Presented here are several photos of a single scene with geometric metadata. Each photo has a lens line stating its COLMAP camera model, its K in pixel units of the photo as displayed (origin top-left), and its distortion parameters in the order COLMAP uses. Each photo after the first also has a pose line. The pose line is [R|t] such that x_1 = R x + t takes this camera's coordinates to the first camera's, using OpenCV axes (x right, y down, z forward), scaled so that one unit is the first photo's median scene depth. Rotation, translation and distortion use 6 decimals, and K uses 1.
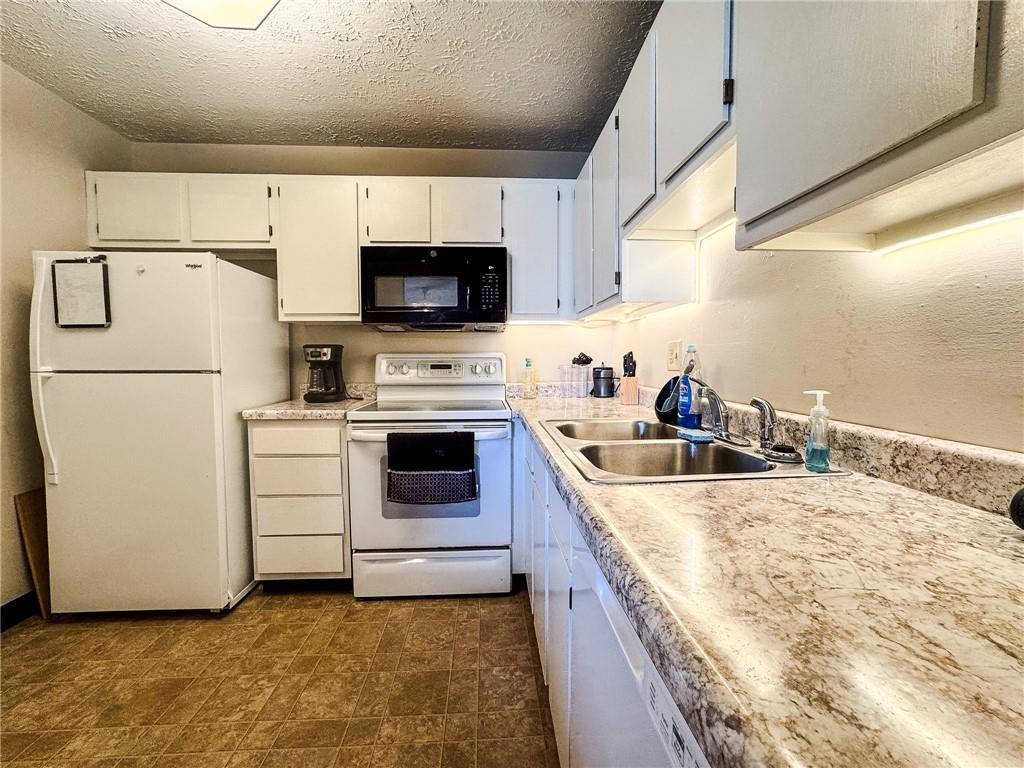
lens RADIAL K [[428.3, 0, 513.7], [0, 428.3, 384.5], [0, 0, 1]] dist [-0.032329, 0.013101]
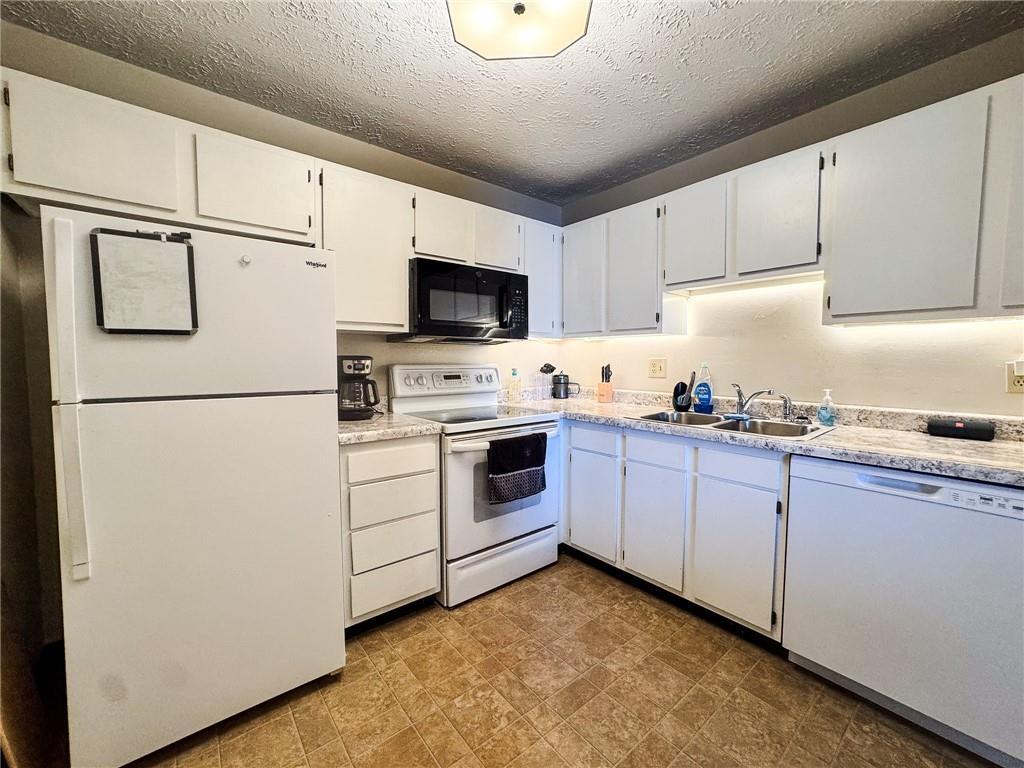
lens RADIAL K [[428.3, 0, 513.7], [0, 428.3, 384.5], [0, 0, 1]] dist [-0.032329, 0.013101]
pose [[0.805840, -0.030843, 0.591329, -0.840063], [0.031150, 0.999468, 0.009681, -0.036603], [-0.591313, 0.010618, 0.806372, 0.088980]]
